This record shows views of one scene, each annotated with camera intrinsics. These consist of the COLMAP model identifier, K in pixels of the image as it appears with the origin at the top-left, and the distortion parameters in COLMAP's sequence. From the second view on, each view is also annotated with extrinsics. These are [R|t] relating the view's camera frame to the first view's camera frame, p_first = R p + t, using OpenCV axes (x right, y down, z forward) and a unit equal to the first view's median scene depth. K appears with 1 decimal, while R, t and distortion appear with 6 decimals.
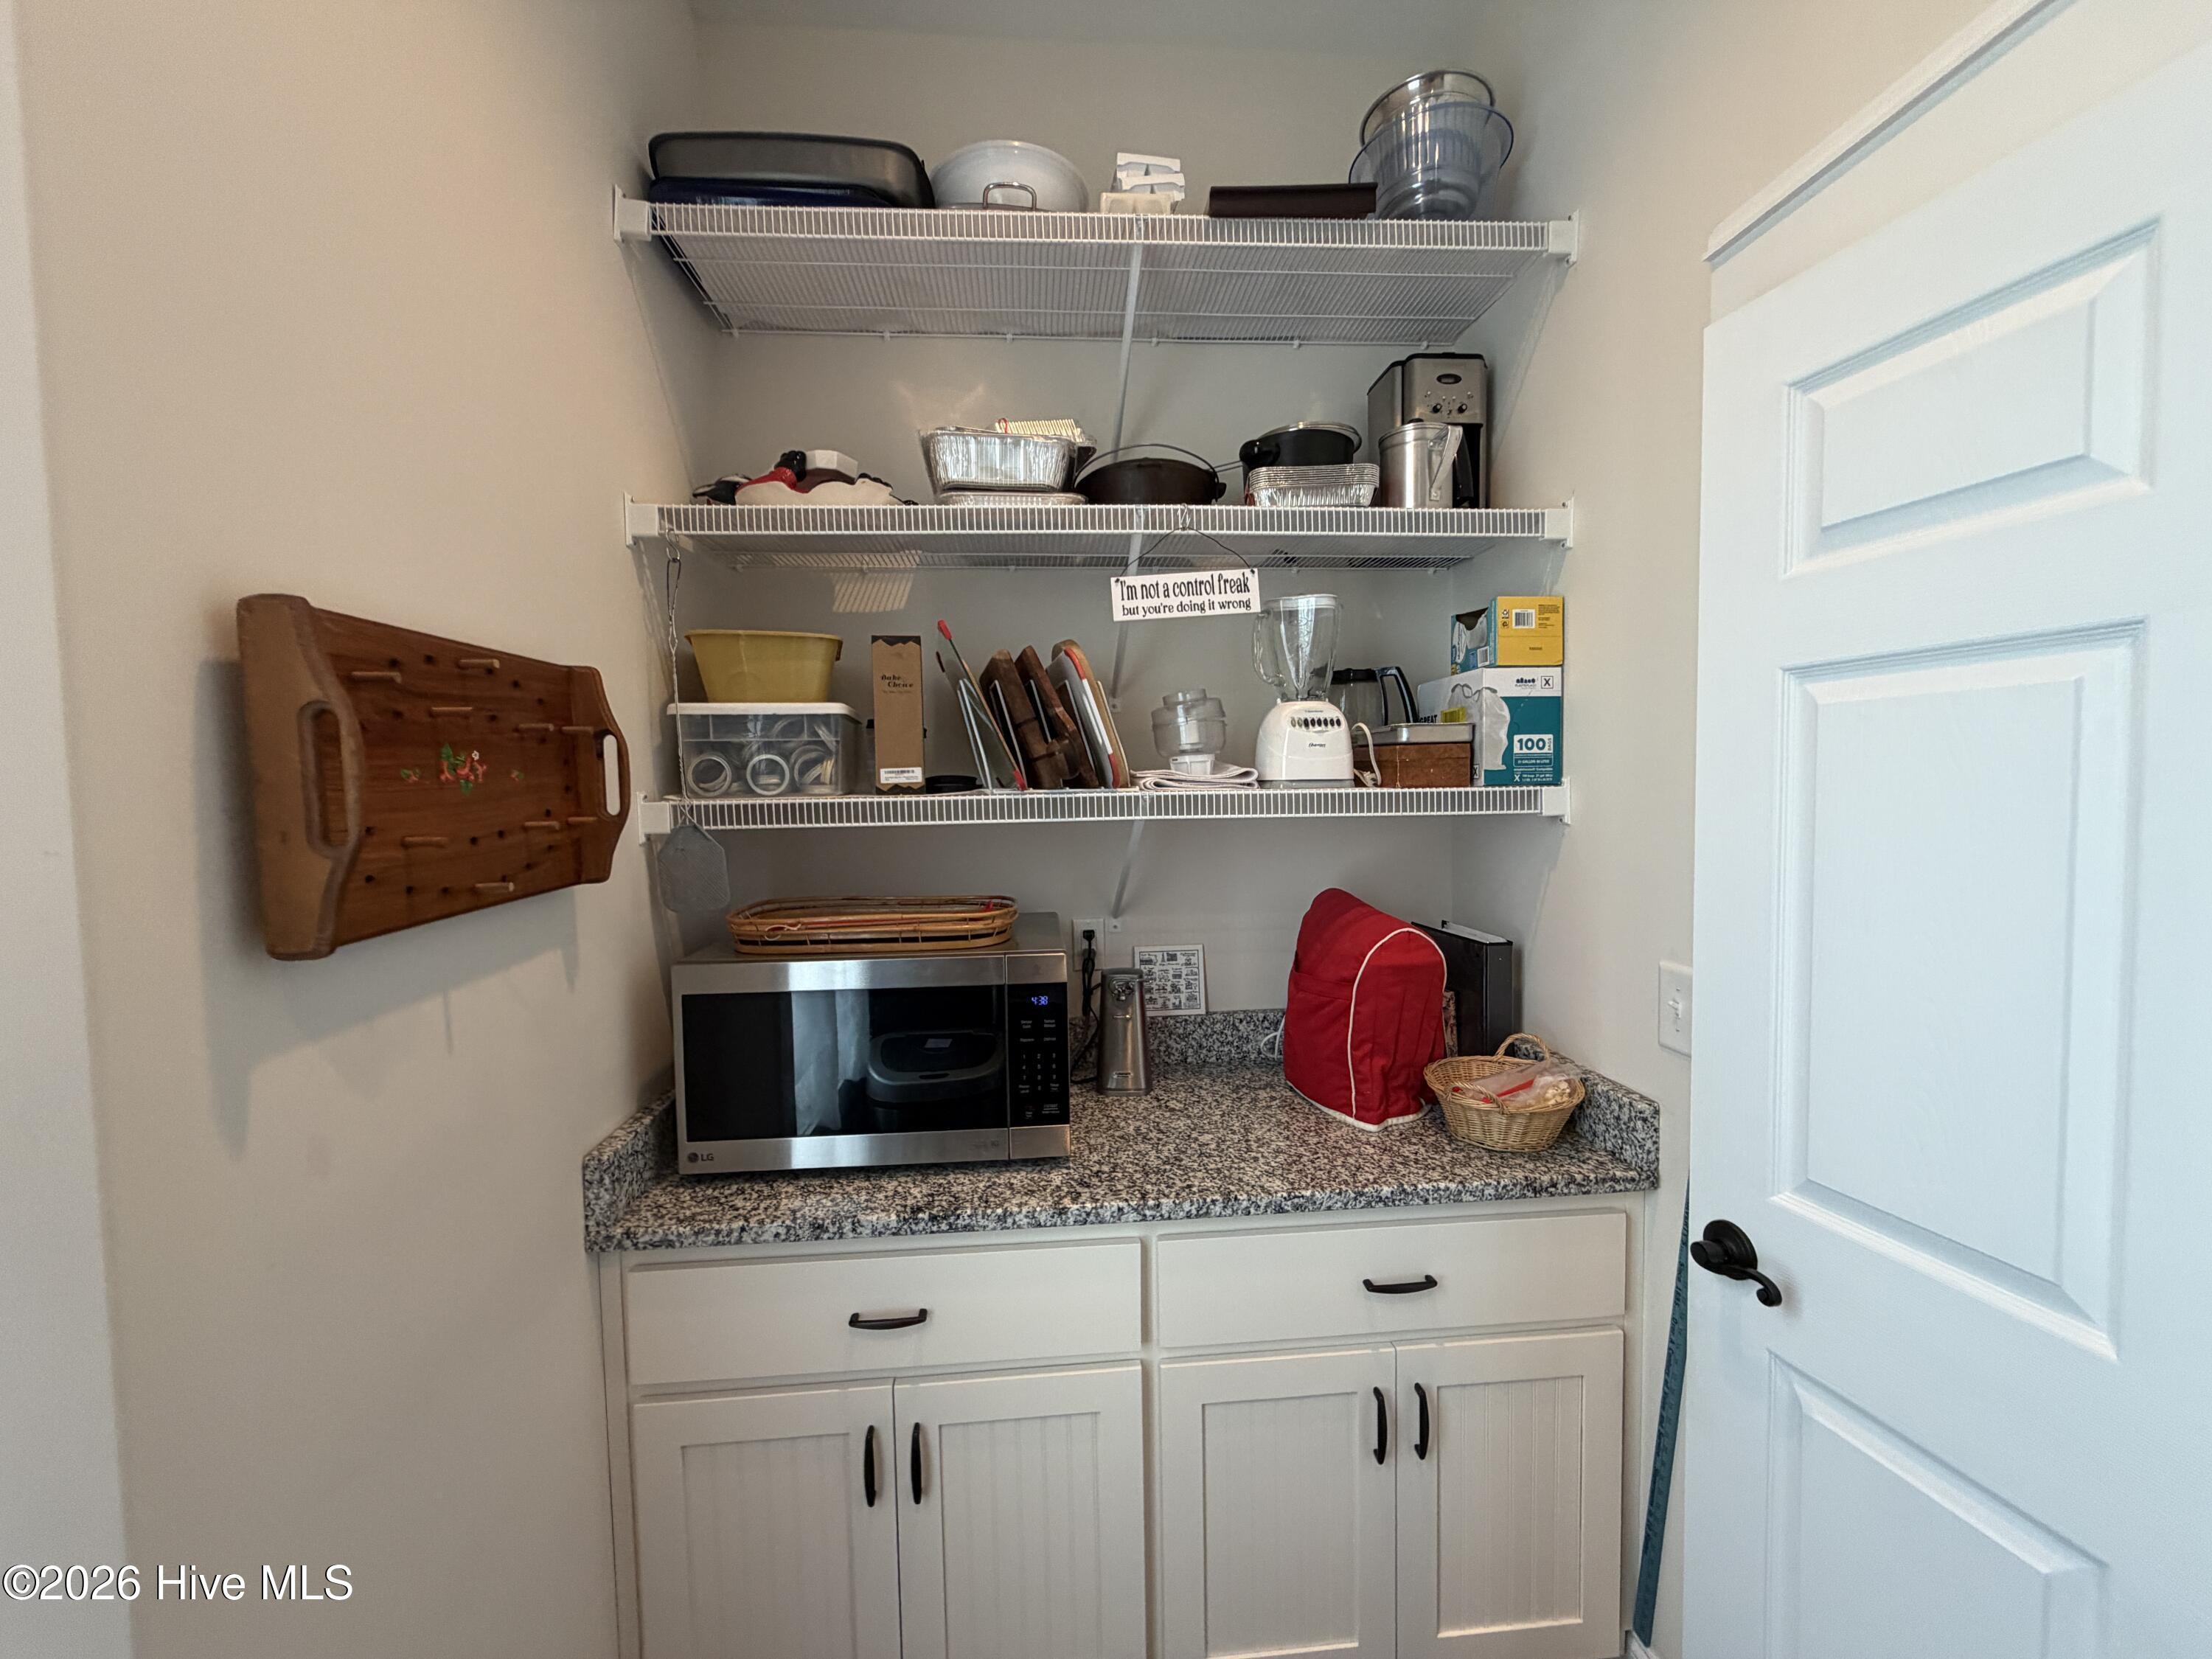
lens RADIAL K [[930.3, 0, 1106.0], [0, 930.3, 829.5], [0, 0, 1]] dist [-0.003178, 0.000006]
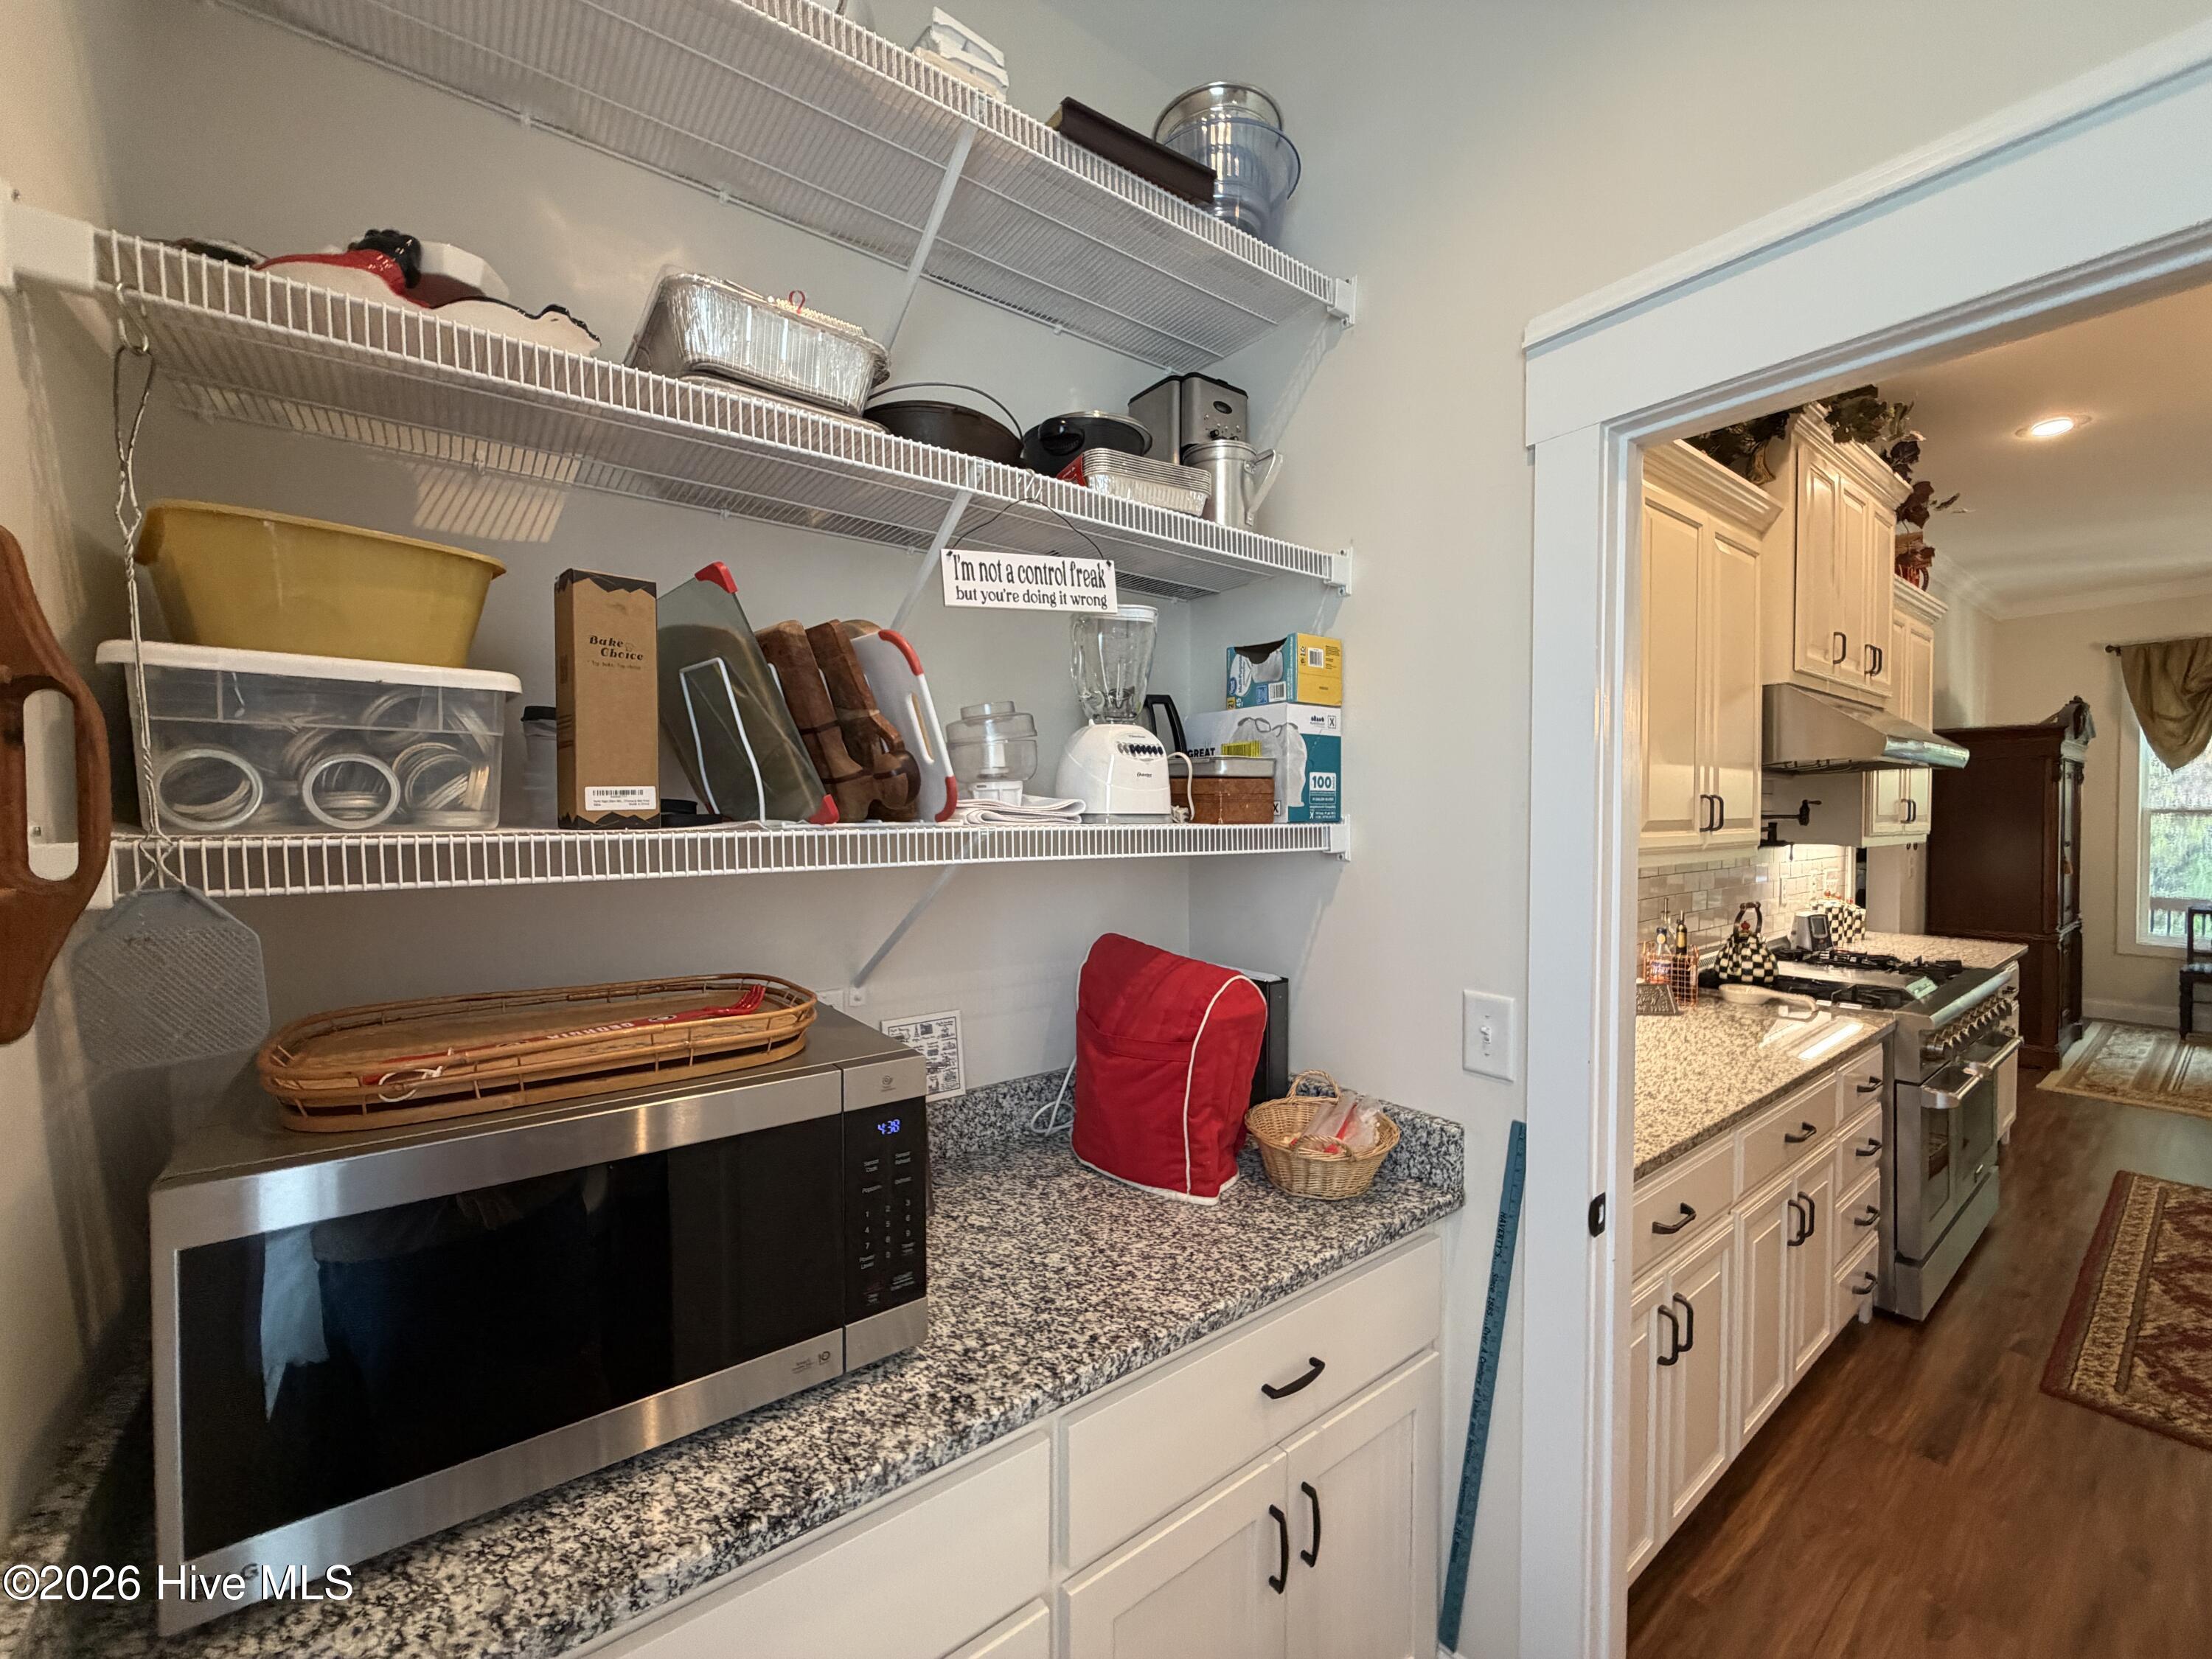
lens RADIAL K [[901.7, 0, 1106.0], [0, 901.7, 829.5], [0, 0, 1]] dist [0.001172, -0.000150]
pose [[0.840000, 0.004730, 0.542566, -0.275091], [0.011147, 0.999601, -0.025972, -0.017635], [-0.542472, 0.027865, 0.839611, 0.310593]]
